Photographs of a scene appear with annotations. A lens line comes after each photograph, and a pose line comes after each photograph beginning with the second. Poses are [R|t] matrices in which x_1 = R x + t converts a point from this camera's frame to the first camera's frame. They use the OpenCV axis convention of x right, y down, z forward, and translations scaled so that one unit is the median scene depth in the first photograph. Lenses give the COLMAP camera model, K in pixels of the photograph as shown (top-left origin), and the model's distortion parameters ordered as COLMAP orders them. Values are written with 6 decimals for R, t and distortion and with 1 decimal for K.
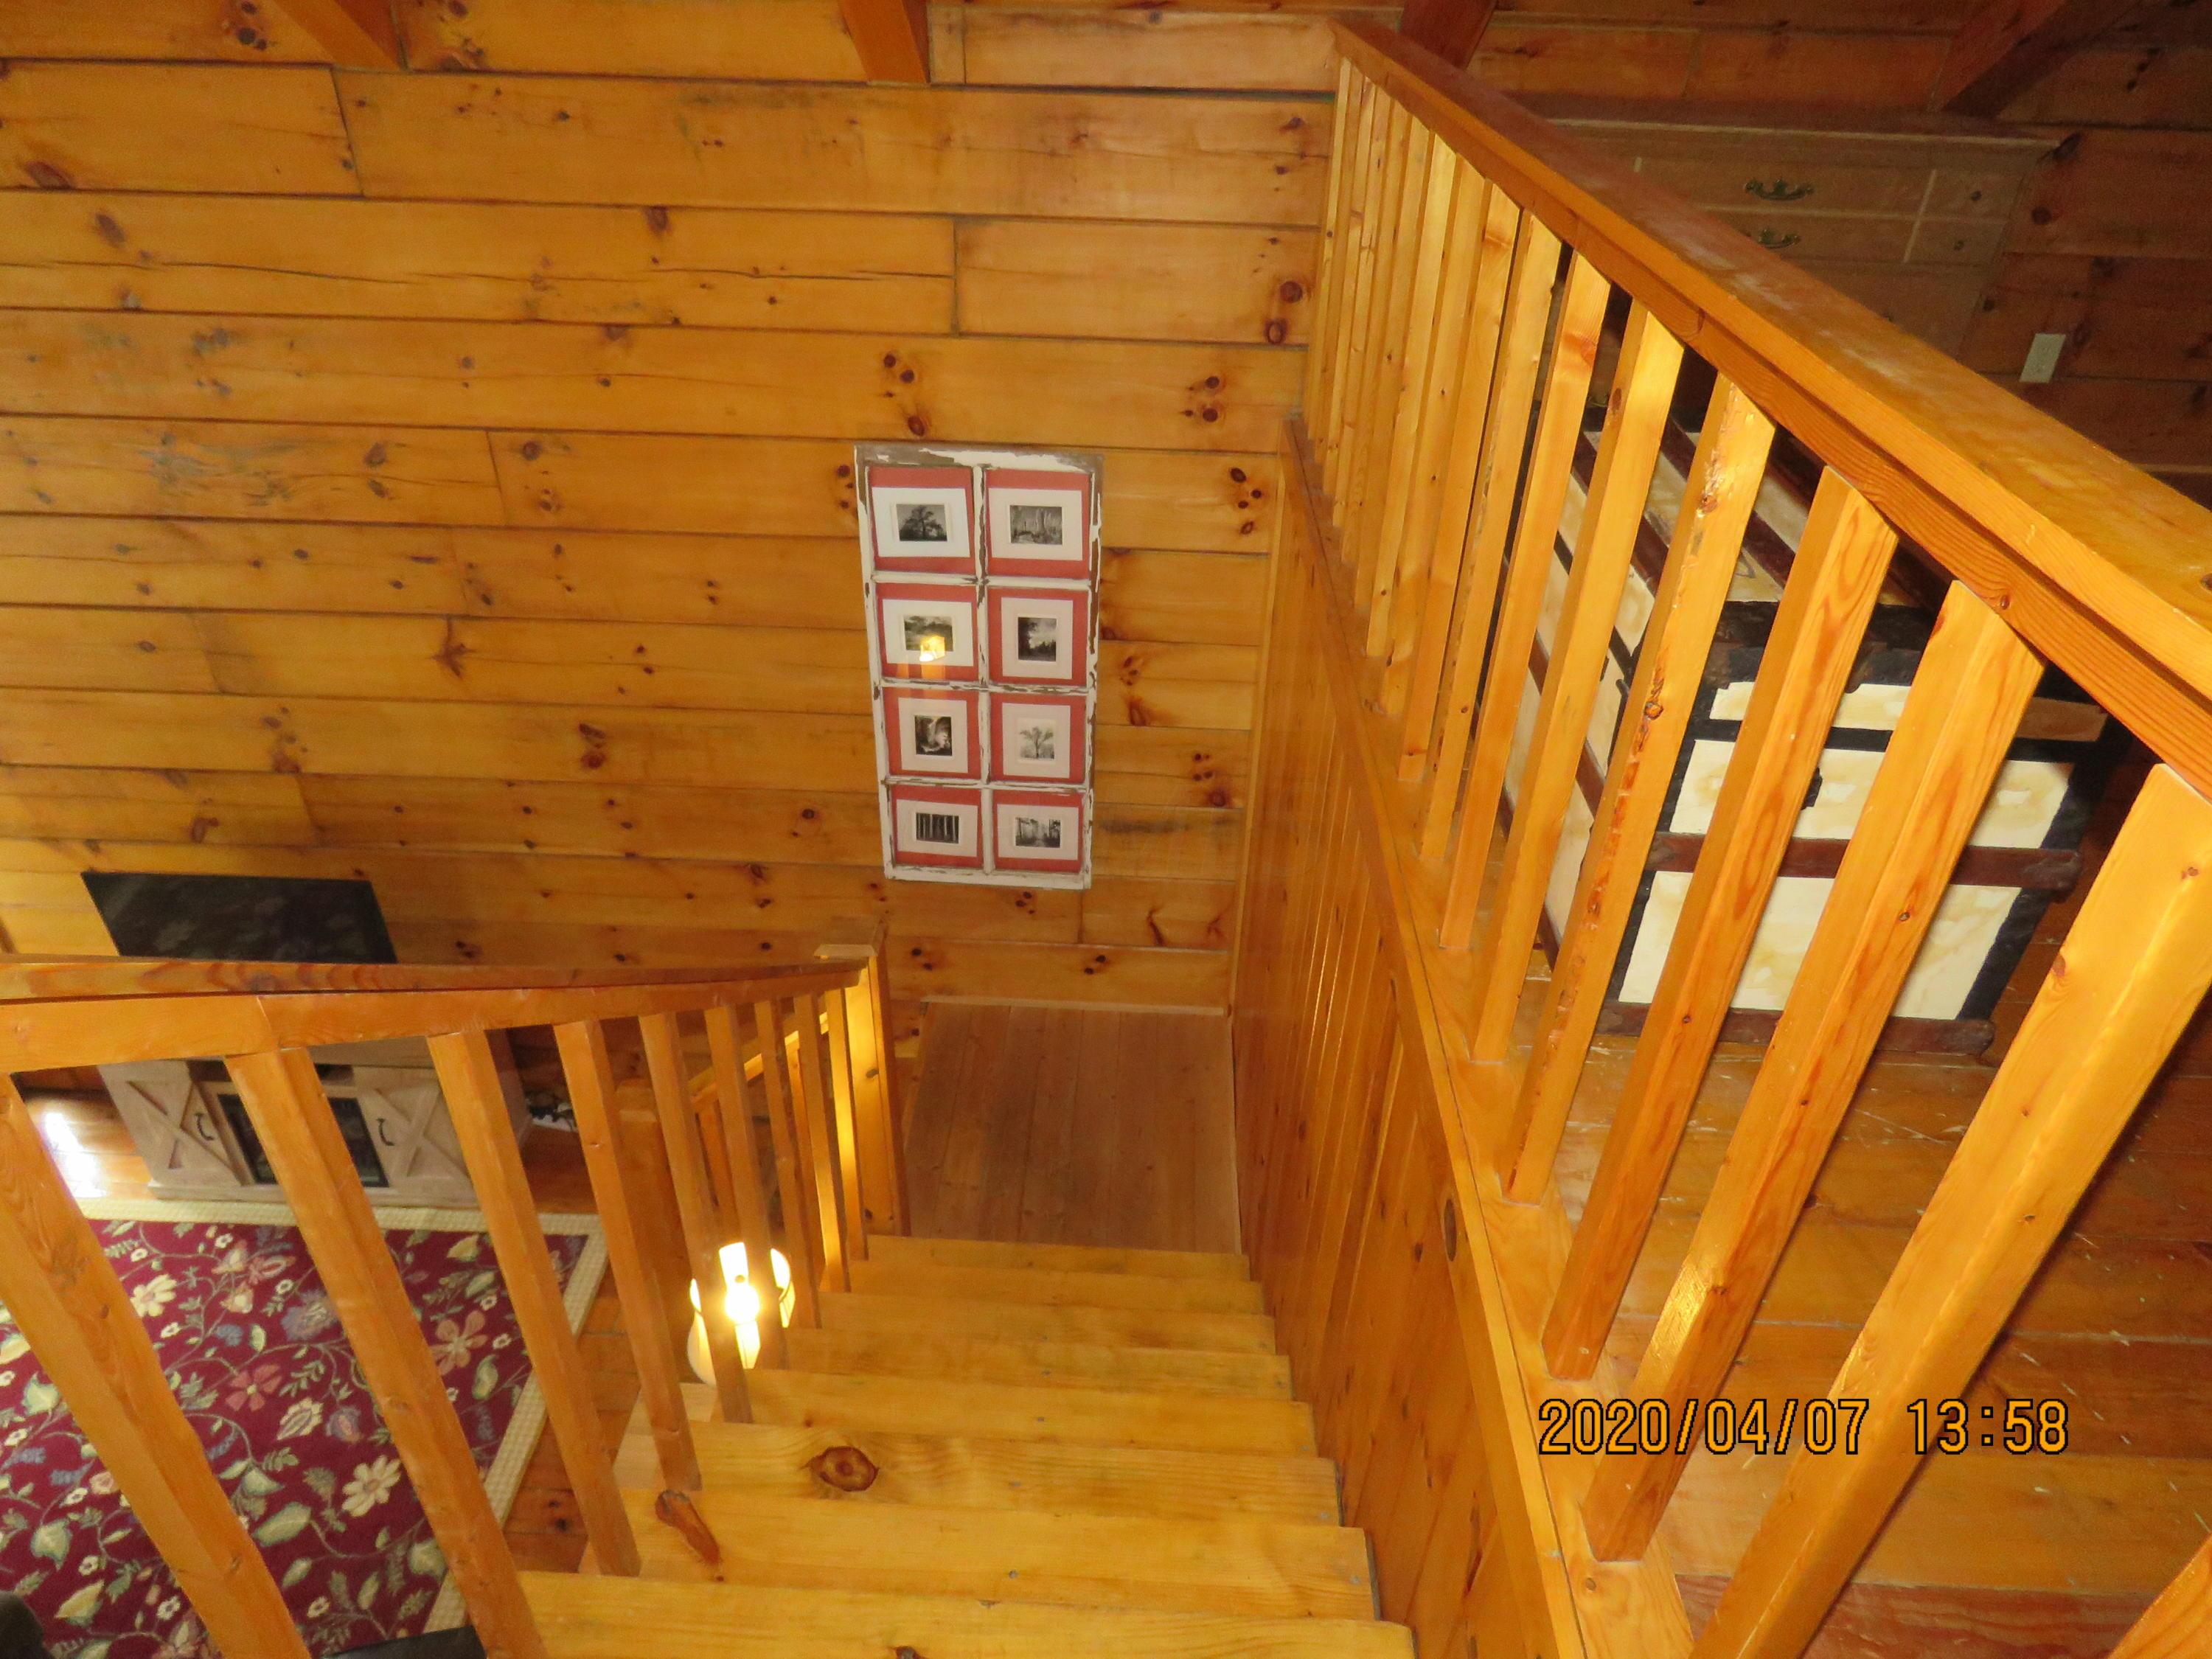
lens RADIAL K [[1394.0, 0, 1104.2], [0, 1394.0, 825.9], [0, 0, 1]] dist [0.001483, -0.008668]
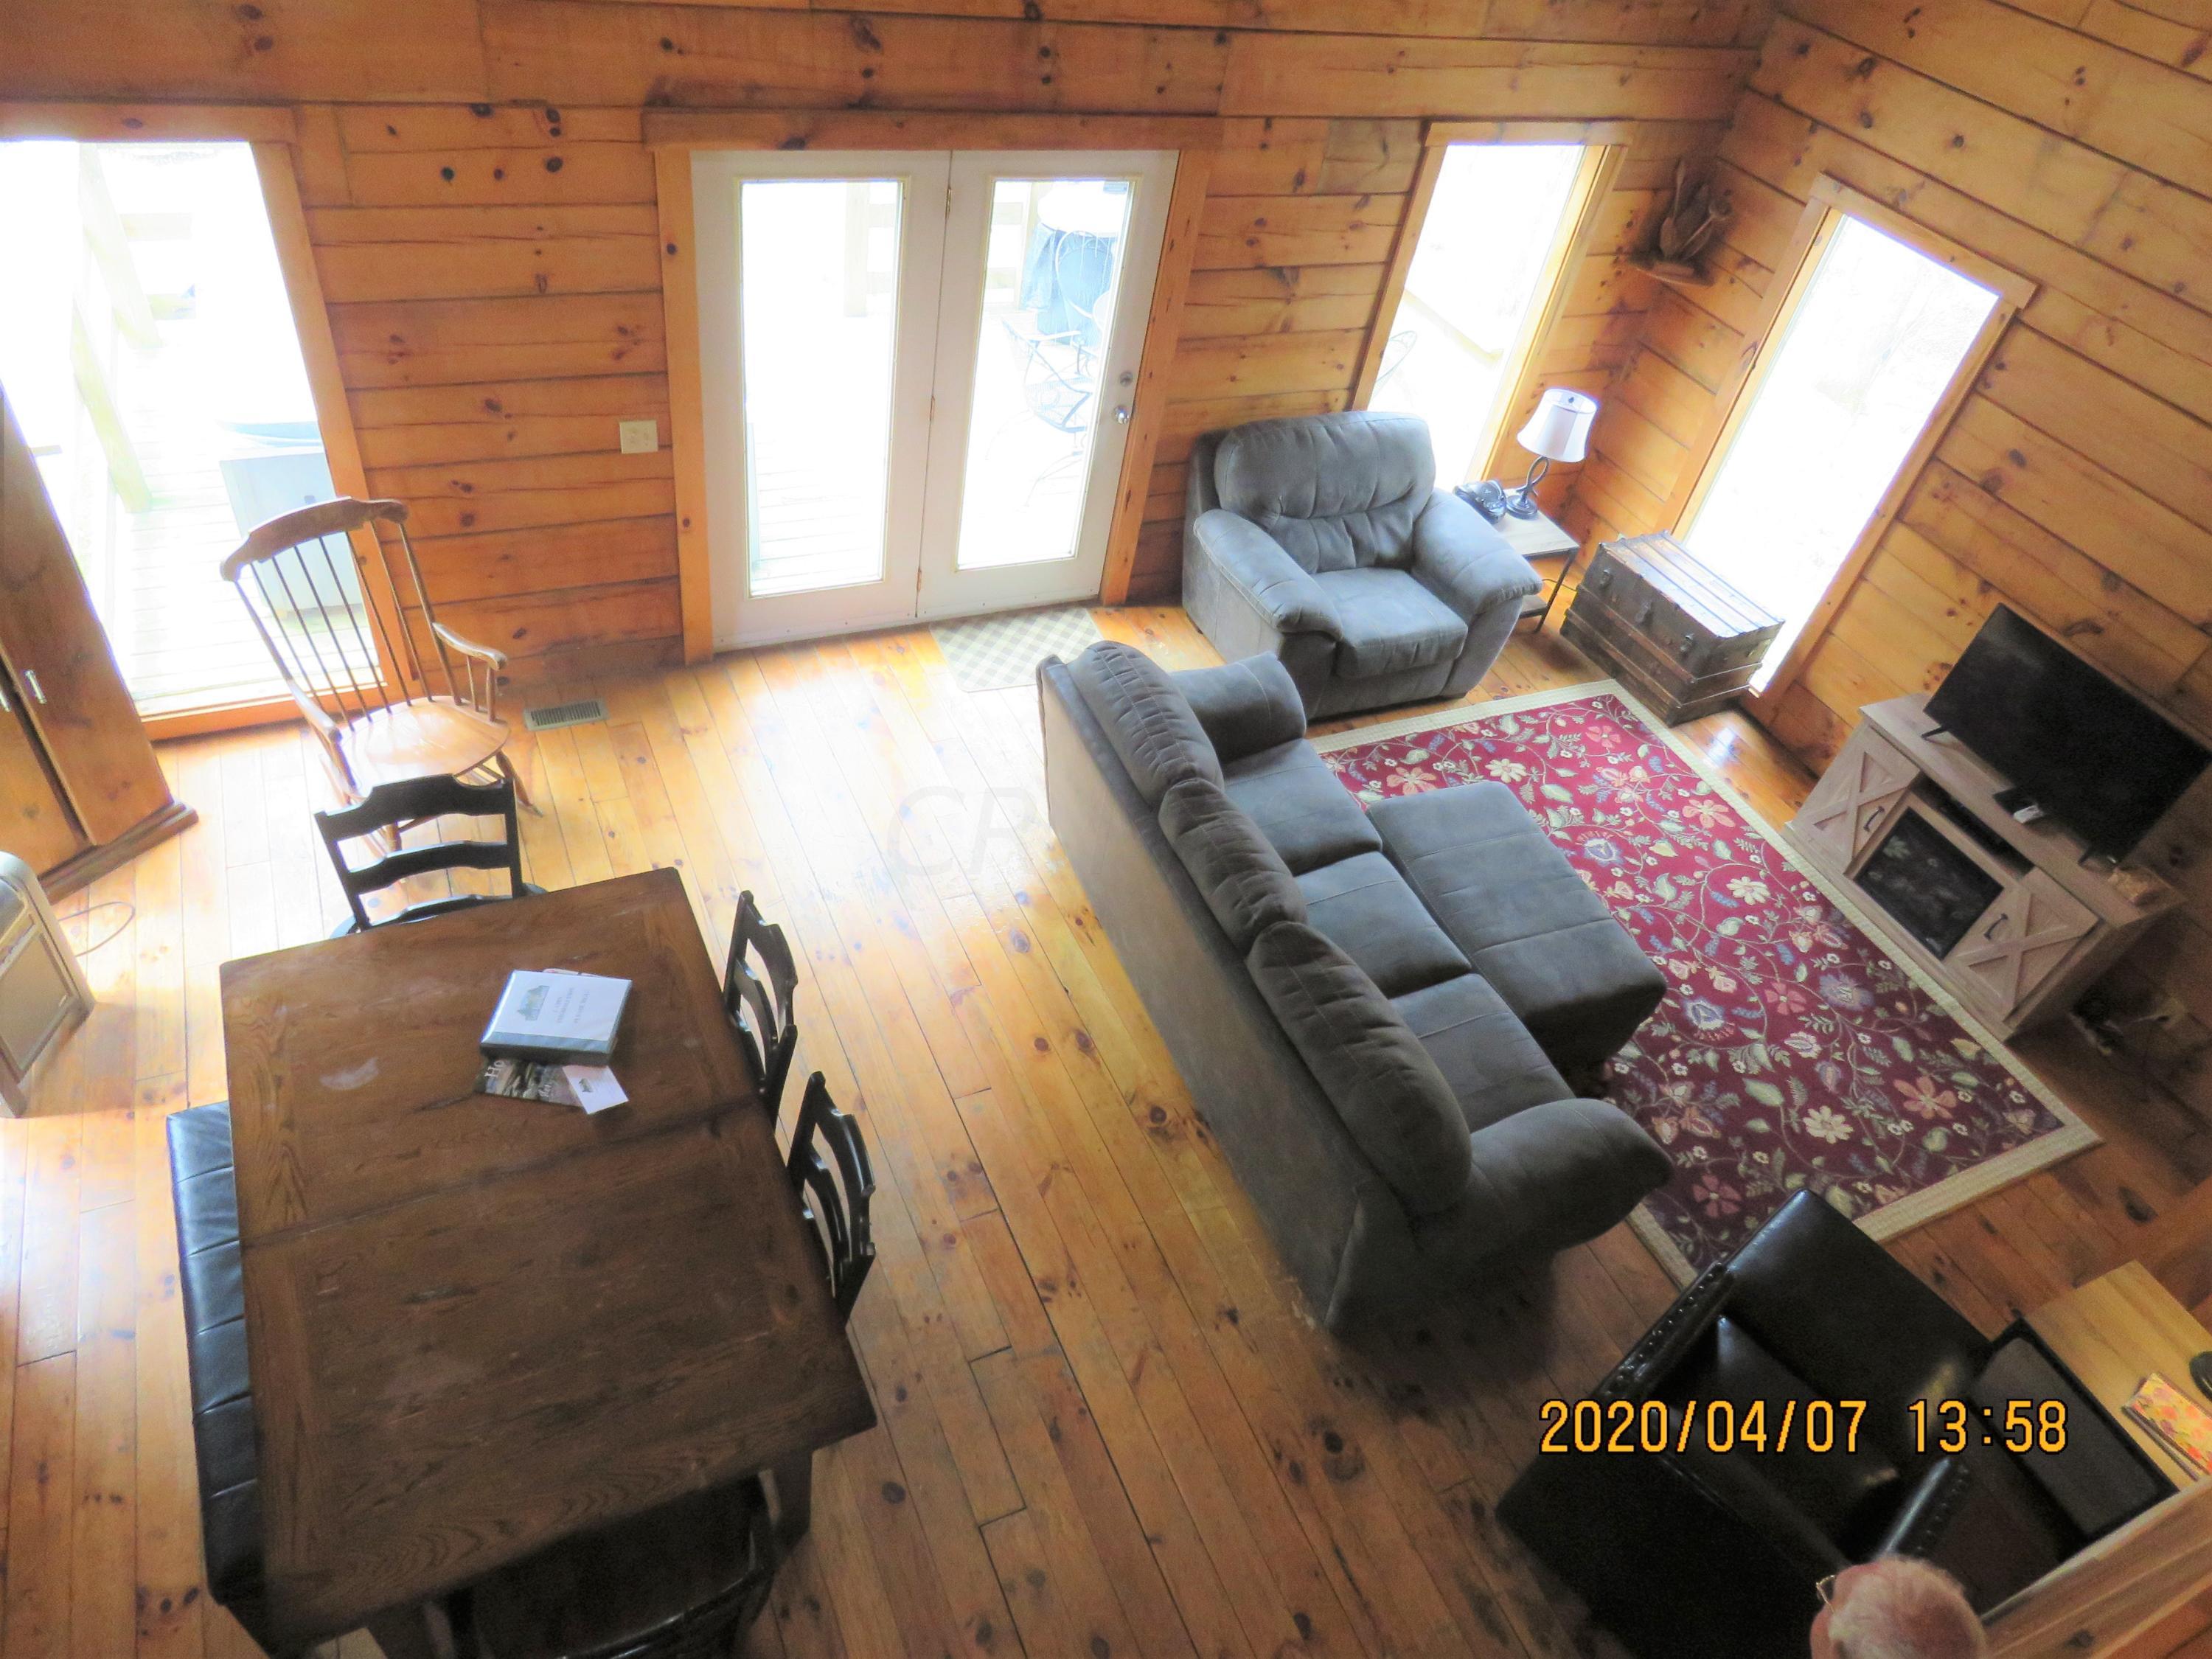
lens RADIAL K [[1394.0, 0, 1103.5], [0, 1394.0, 831.3], [0, 0, 1]] dist [0.001483, -0.008668]
pose [[0.446278, 0.651637, -0.613356, -0.206895], [-0.608871, 0.723398, 0.325532, 0.250601], [0.655829, 0.228177, 0.719600, -0.324221]]
